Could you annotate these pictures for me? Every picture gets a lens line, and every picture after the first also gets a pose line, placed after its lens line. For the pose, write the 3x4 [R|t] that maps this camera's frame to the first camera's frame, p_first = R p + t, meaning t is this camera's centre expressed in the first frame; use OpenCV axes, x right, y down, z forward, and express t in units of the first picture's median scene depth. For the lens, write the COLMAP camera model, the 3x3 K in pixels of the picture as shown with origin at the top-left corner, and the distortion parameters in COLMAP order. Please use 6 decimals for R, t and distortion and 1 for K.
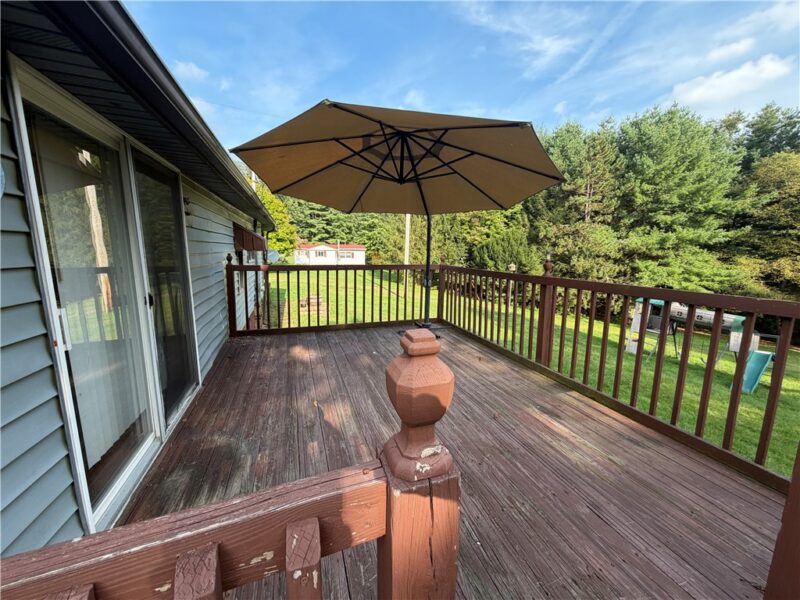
lens RADIAL K [[316.7, 0, 400.0], [0, 316.7, 300.0], [0, 0, 1]] dist [-0.001391, -0.000244]
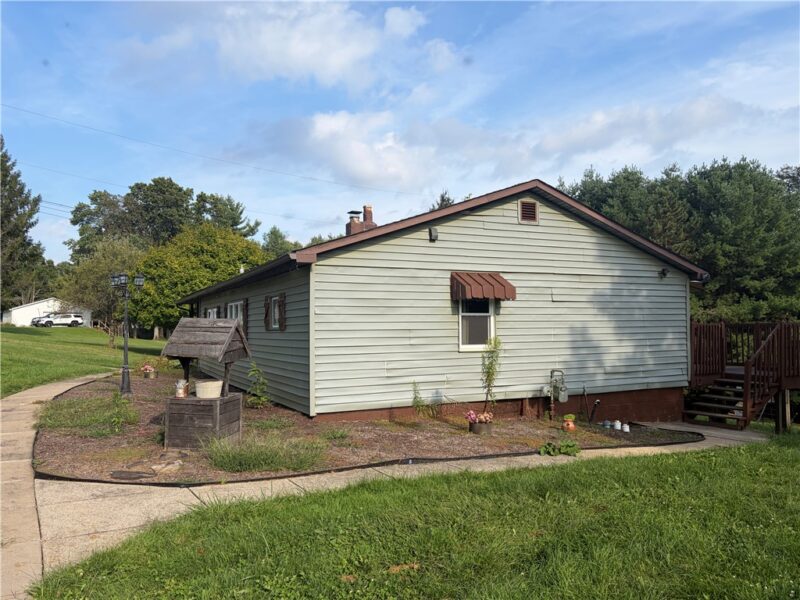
lens RADIAL K [[600.5, 0, 400.0], [0, 600.5, 300.0], [0, 0, 1]] dist [0.123901, -0.159704]
pose [[0.989677, -0.017507, 0.142243, -0.326156], [0.046346, 0.978277, -0.202055, 0.070644], [-0.135616, 0.206562, 0.968989, -0.446773]]
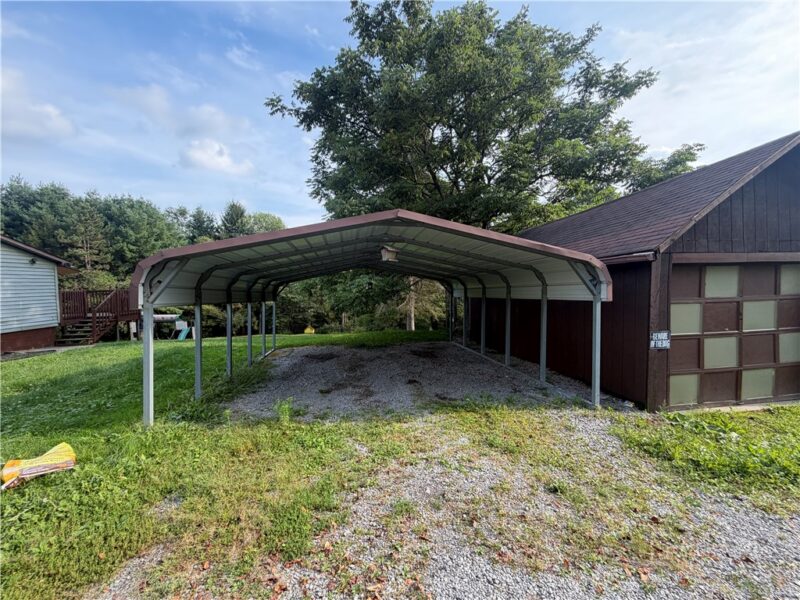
lens RADIAL K [[316.7, 0, 400.0], [0, 316.7, 300.0], [0, 0, 1]] dist [-0.001391, -0.000244]
pose [[0.276257, -0.066773, 0.958761, -0.325152], [0.180153, 0.983499, 0.016586, 0.093333], [-0.944048, 0.168142, 0.283728, -0.582188]]
